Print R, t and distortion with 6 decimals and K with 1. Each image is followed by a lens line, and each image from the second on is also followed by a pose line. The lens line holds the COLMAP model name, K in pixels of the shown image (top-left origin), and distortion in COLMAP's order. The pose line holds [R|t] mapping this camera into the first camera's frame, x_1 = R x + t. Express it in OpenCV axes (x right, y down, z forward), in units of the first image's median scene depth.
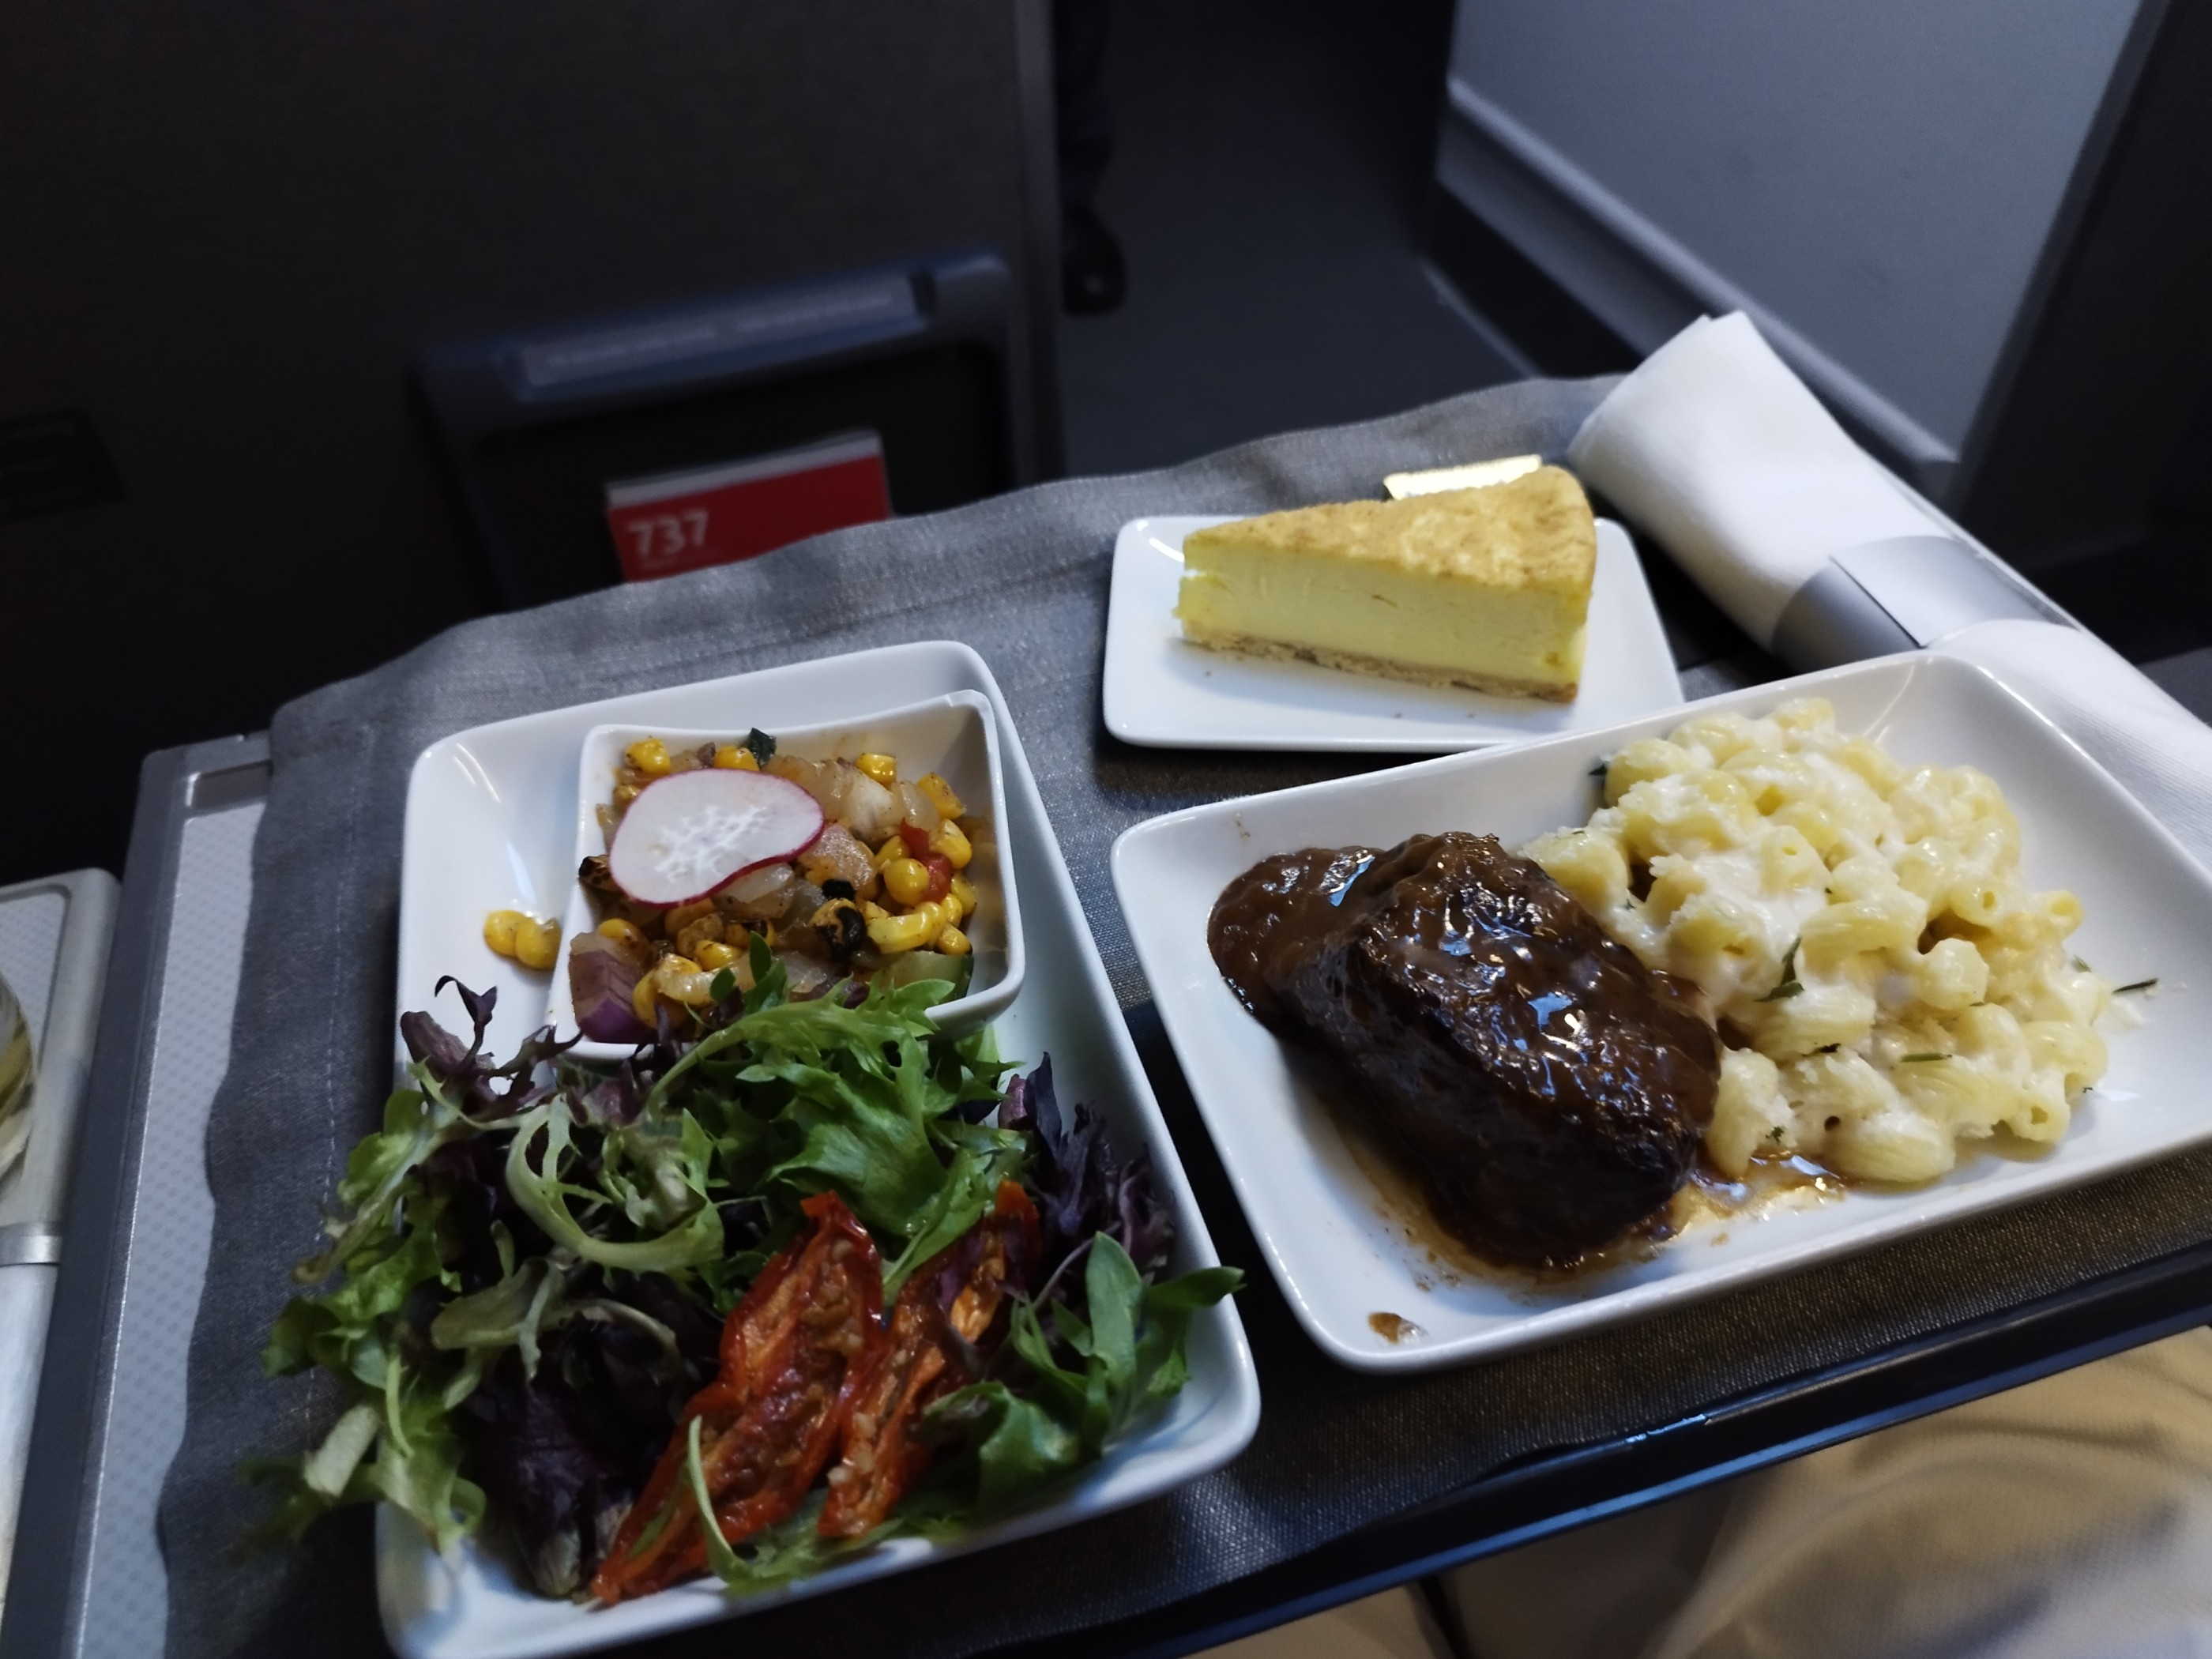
lens RADIAL K [[1727.3, 0, 1106.0], [0, 1727.3, 829.5], [0, 0, 1]] dist [-0.077353, 0.000369]
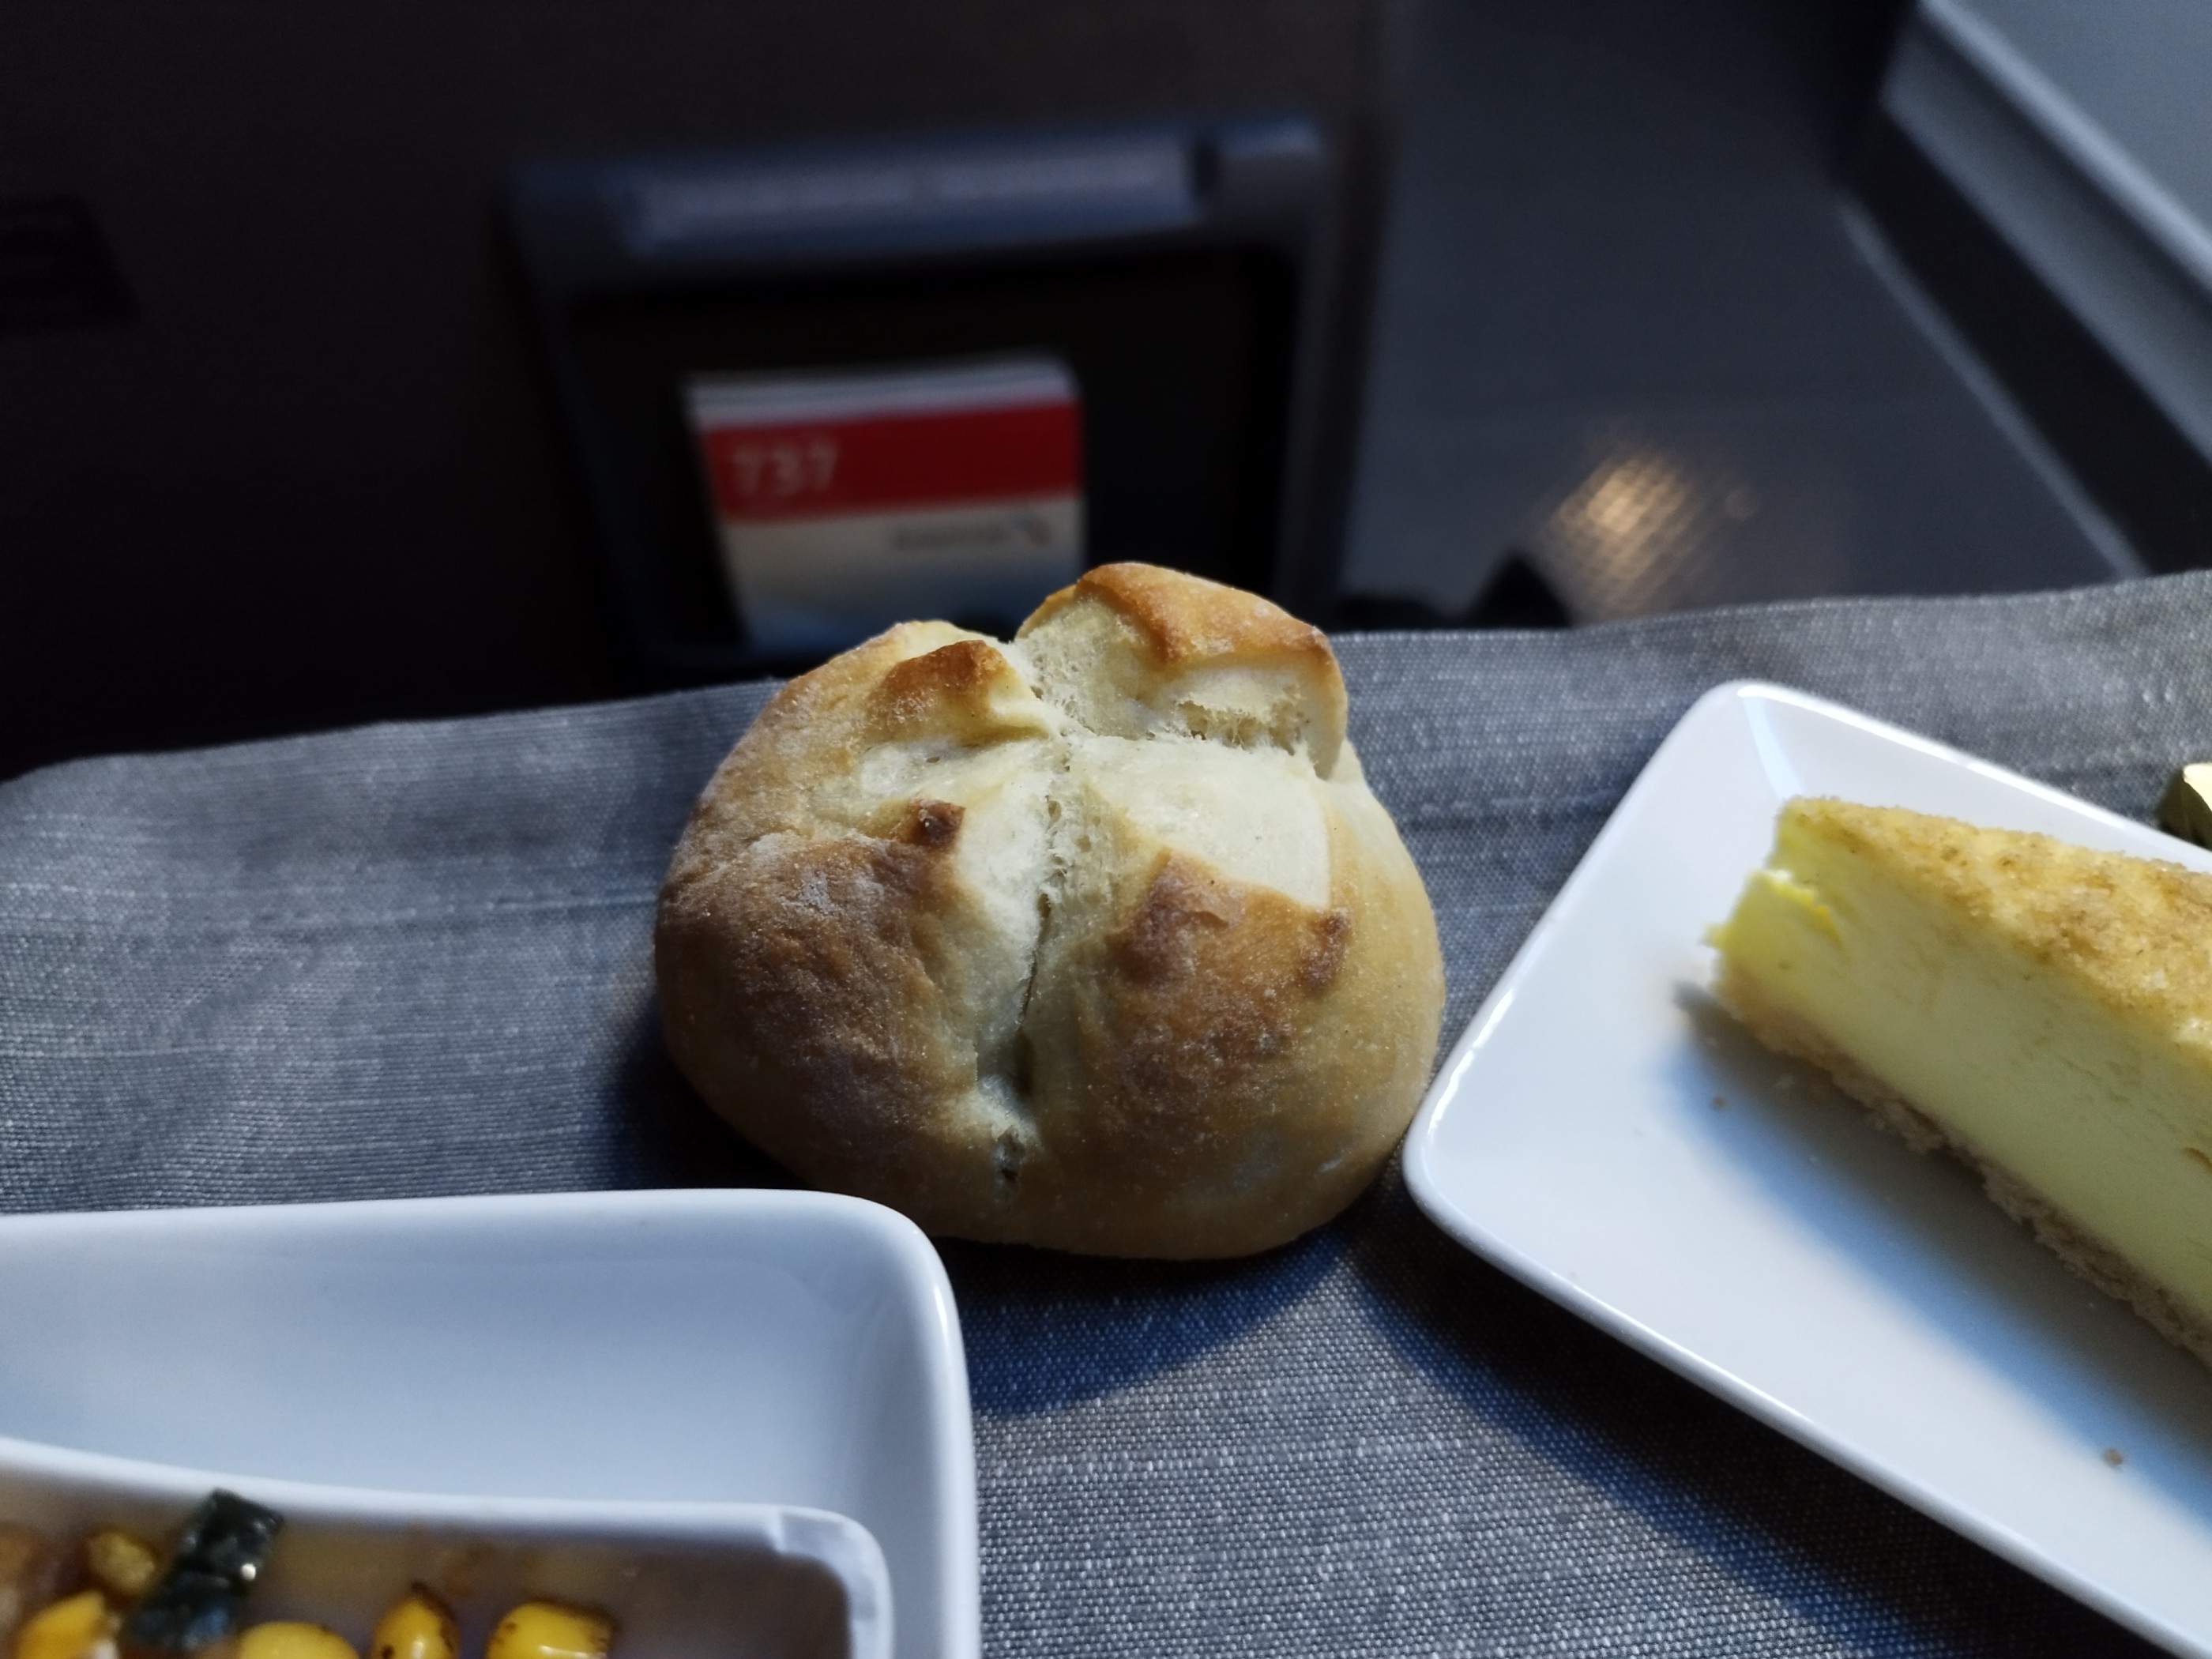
lens RADIAL K [[1727.3, 0, 1106.0], [0, 1727.3, 829.5], [0, 0, 1]] dist [-0.077353, 0.000369]
pose [[0.978501, 0.165648, -0.122866, -0.015796], [-0.156976, 0.984576, 0.077256, -0.175608], [0.133769, -0.056308, 0.989412, 0.526399]]
